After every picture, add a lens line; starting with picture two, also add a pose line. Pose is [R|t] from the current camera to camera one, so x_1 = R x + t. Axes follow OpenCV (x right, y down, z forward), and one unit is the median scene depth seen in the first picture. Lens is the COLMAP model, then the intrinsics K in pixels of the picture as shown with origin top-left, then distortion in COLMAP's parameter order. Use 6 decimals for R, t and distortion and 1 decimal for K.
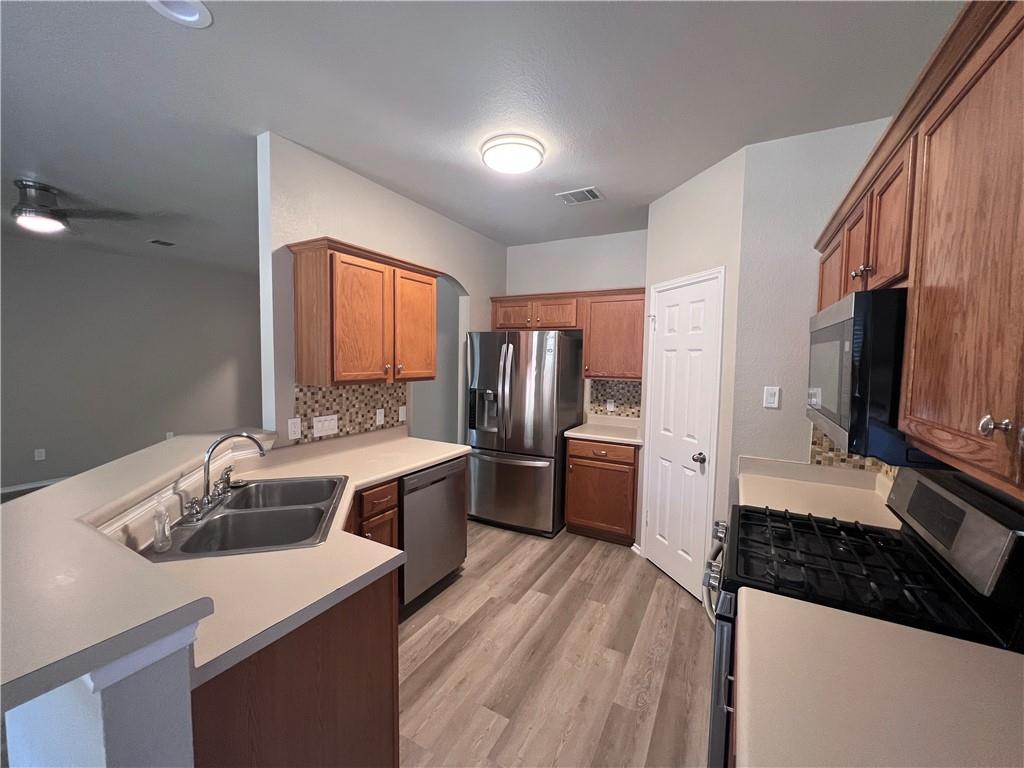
lens RADIAL K [[413.3, 0, 511.0], [0, 413.3, 381.9], [0, 0, 1]] dist [-0.003898, 0.000473]
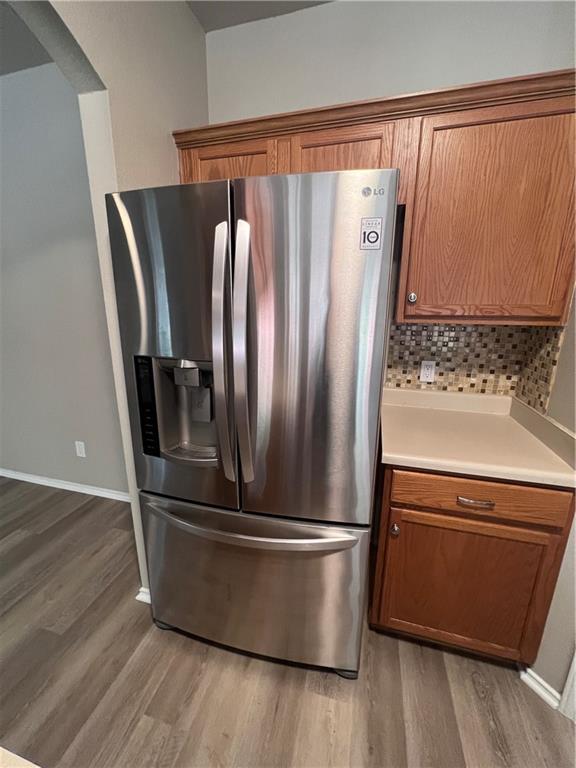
lens RADIAL K [[310.0, 0, 287.8], [0, 310.0, 382.8], [0, 0, 1]] dist [-0.003898, 0.000473]
pose [[0.971429, -0.069277, 0.226994, -0.028670], [0.026752, 0.982316, 0.185308, -0.008778], [-0.235817, -0.173941, 0.956104, 0.693372]]
